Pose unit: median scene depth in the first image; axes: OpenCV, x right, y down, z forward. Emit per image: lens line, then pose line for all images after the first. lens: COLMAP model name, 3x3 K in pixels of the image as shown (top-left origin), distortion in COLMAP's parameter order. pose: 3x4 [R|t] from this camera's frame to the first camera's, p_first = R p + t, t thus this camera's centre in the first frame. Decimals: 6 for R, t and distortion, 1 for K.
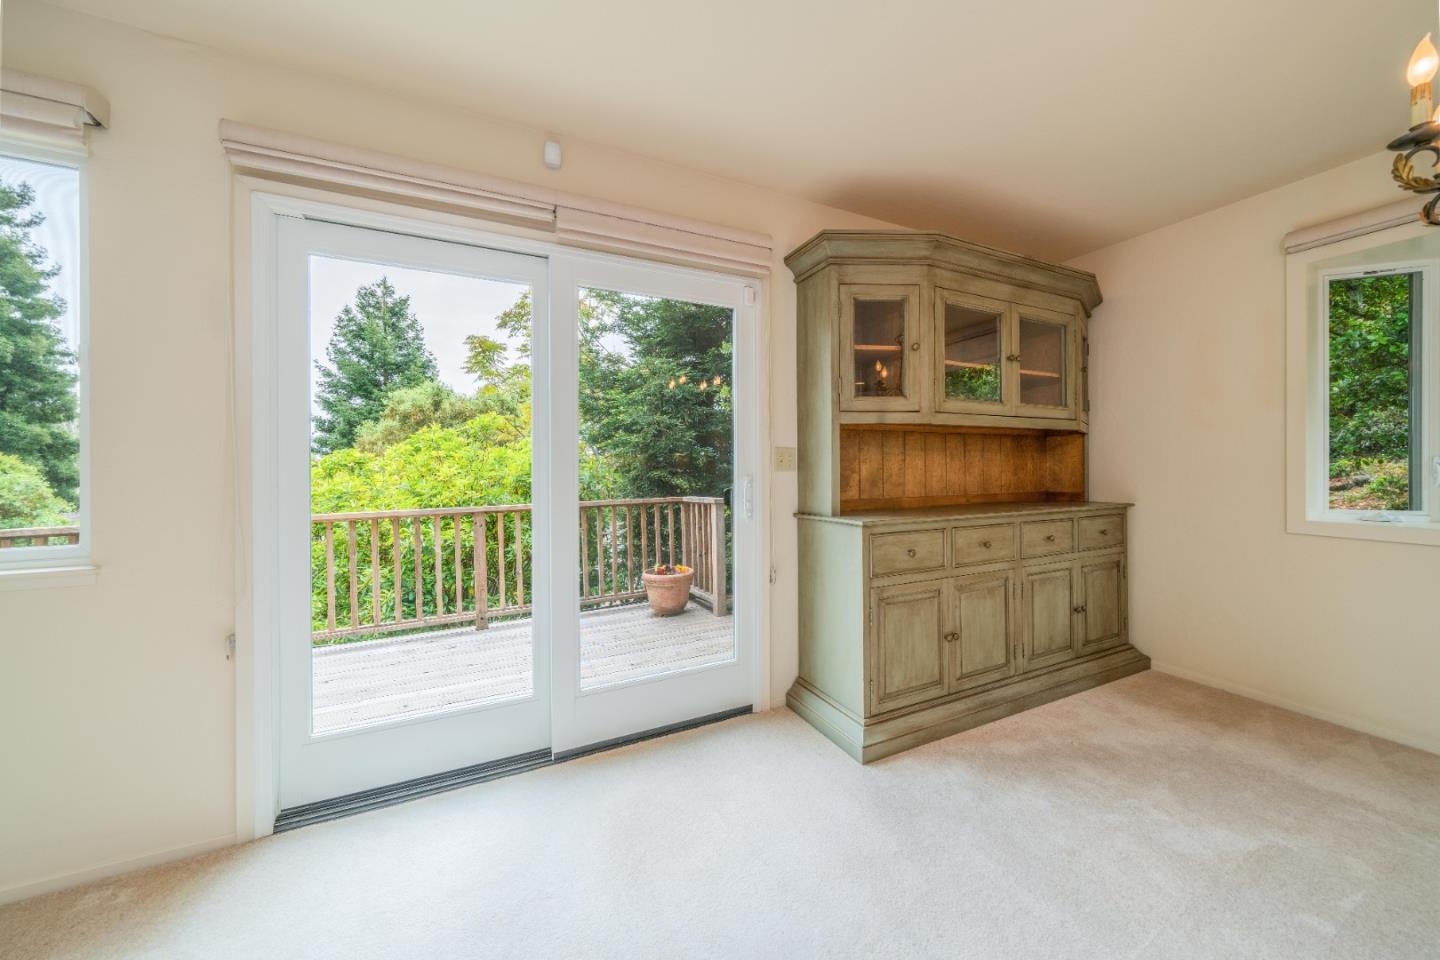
lens RADIAL K [[505.1, 0, 727.4], [0, 505.1, 465.0], [0, 0, 1]] dist [-0.004060, -0.000267]
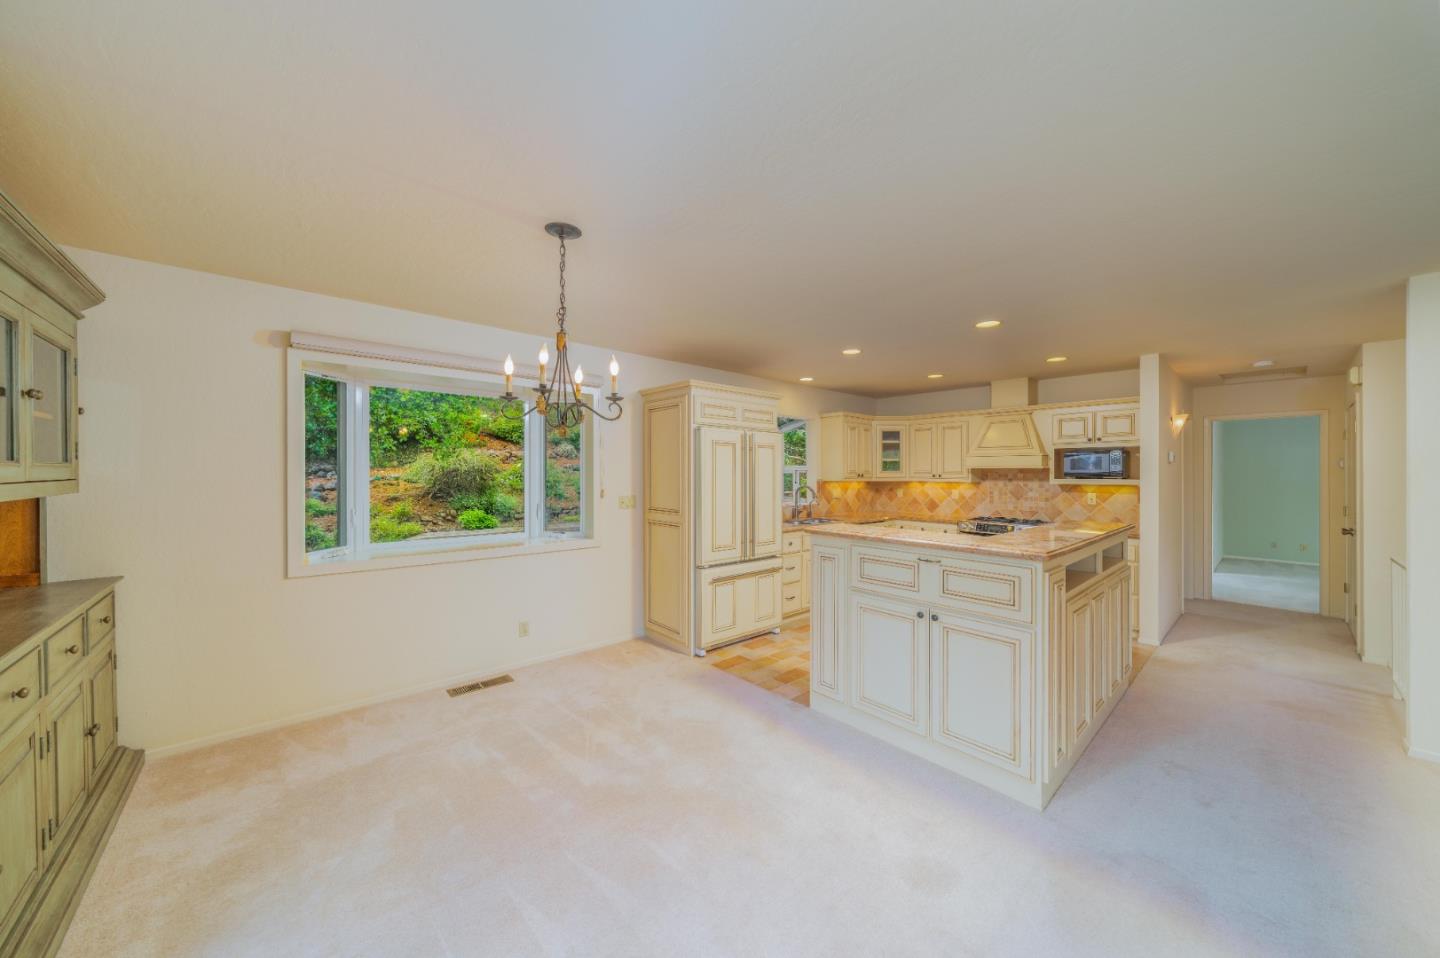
lens RADIAL K [[505.1, 0, 717.2], [0, 505.1, 458.1], [0, 0, 1]] dist [-0.004060, -0.000267]
pose [[-0.277229, 0.028162, 0.960391, -0.189211], [-0.006138, 0.999498, -0.031080, -0.067731], [-0.960784, -0.014511, -0.276917, 0.194169]]
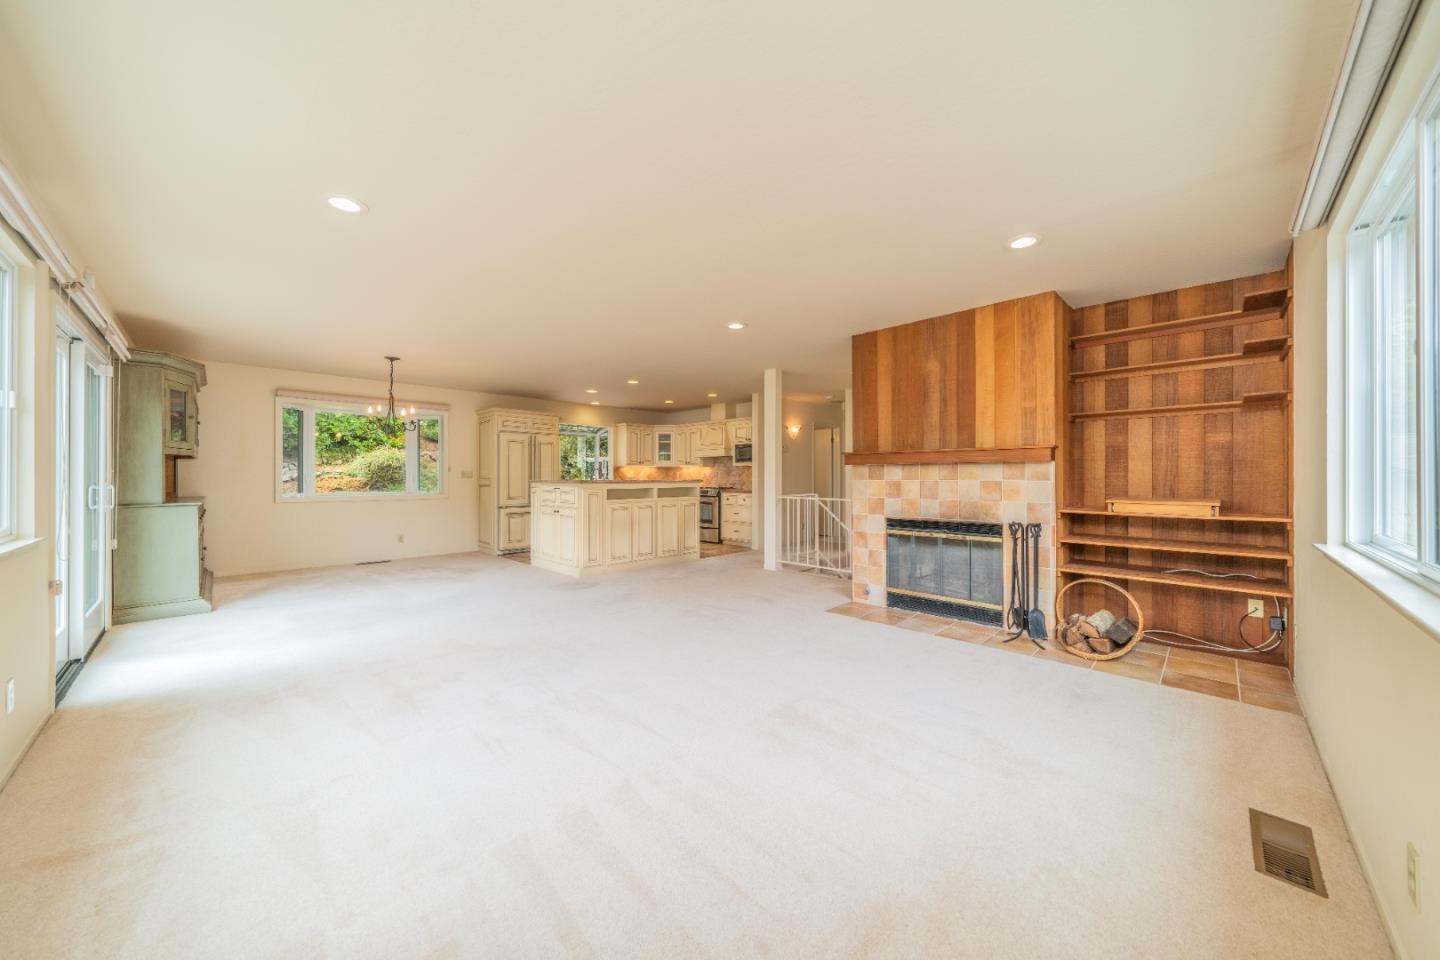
lens RADIAL K [[505.1, 0, 718.0], [0, 505.1, 458.2], [0, 0, 1]] dist [-0.004060, -0.000267]
pose [[-0.339778, 0.036502, 0.939797, -1.175635], [0.000900, 0.999259, -0.038486, 0.001713], [-0.940505, -0.012231, -0.339559, -0.146669]]
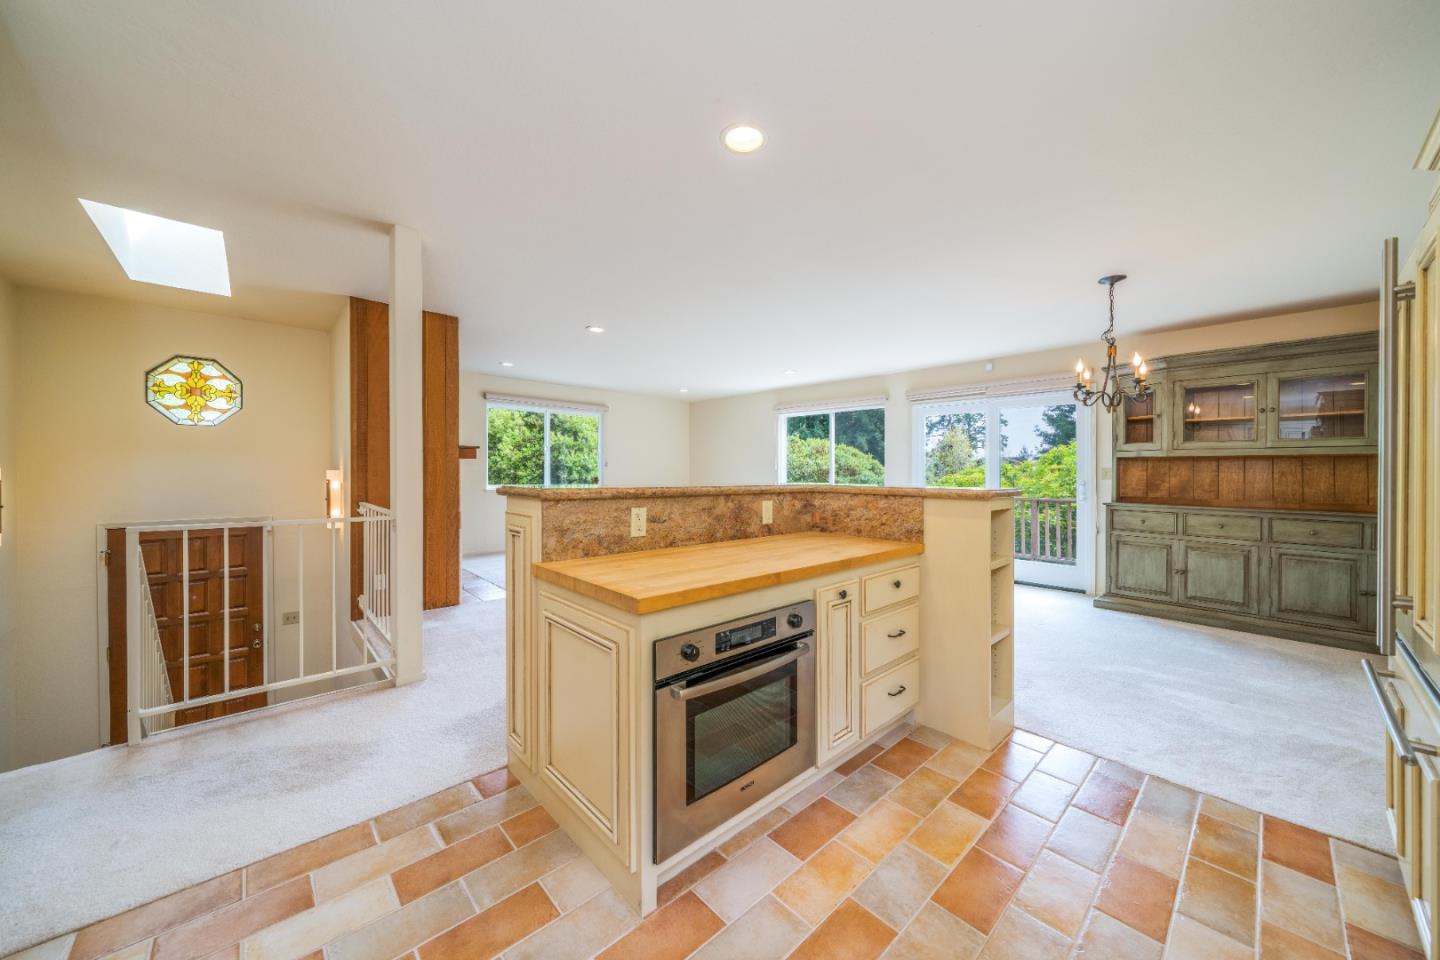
lens RADIAL K [[505.1, 0, 714.6], [0, 505.1, 468.3], [0, 0, 1]] dist [-0.004060, -0.000267]
pose [[0.275570, 0.002401, -0.961278, 0.915955], [-0.009139, 0.999958, -0.000123, -0.011205], [0.961238, 0.008819, 0.275580, -0.596168]]
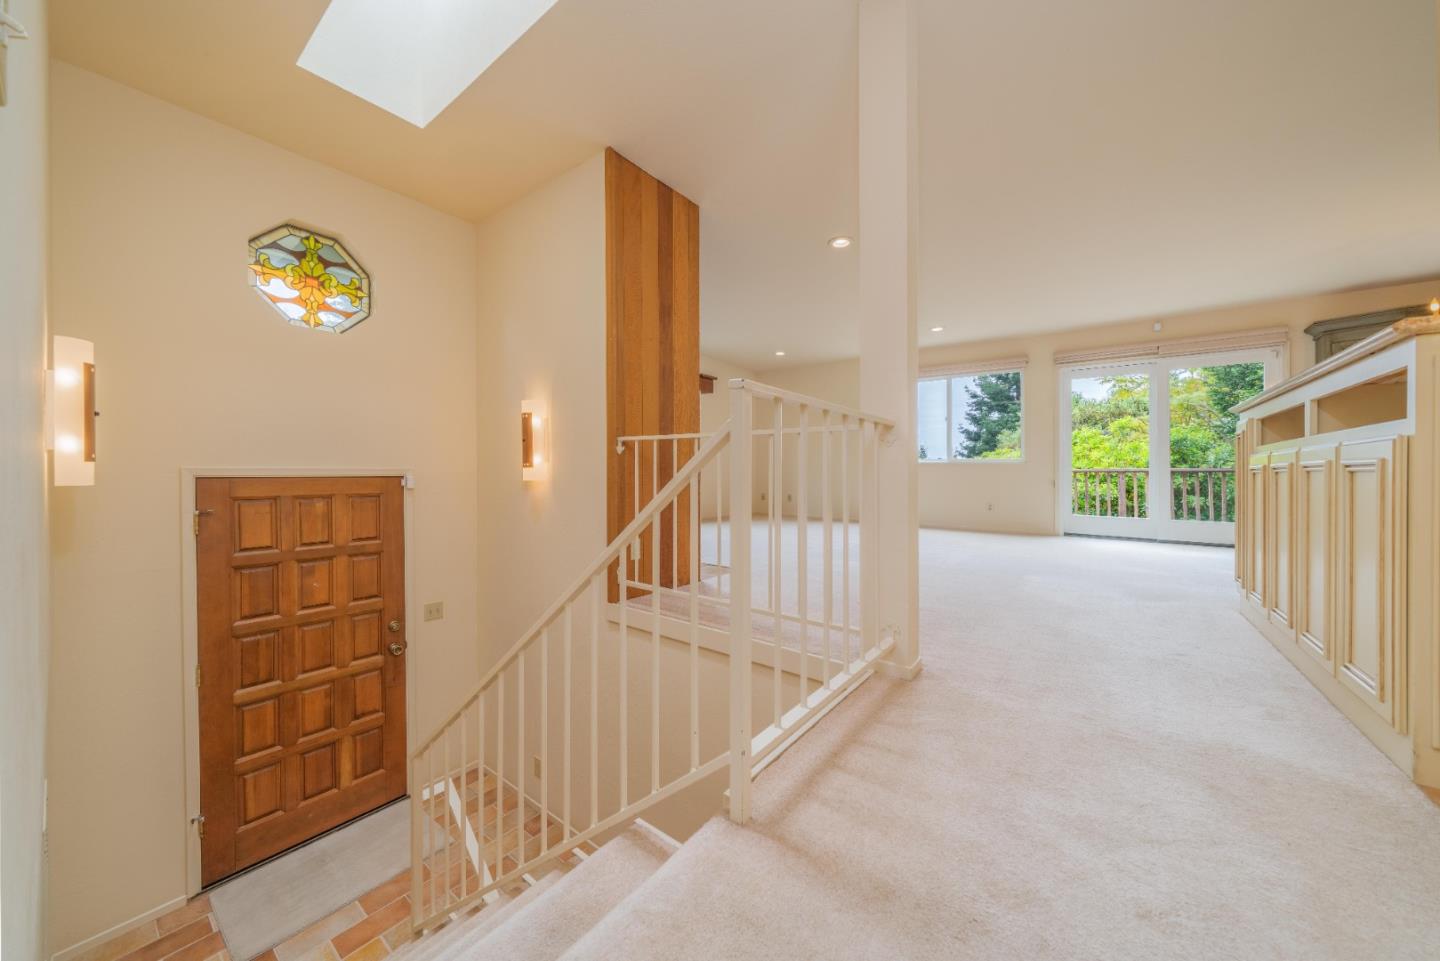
lens RADIAL K [[505.1, 0, 710.6], [0, 505.1, 463.9], [0, 0, 1]] dist [-0.004060, -0.000267]
pose [[0.433525, -0.004249, -0.901131, 0.506821], [-0.011377, 0.999883, -0.010188, 0.095163], [0.901070, 0.014669, 0.433426, -1.130436]]
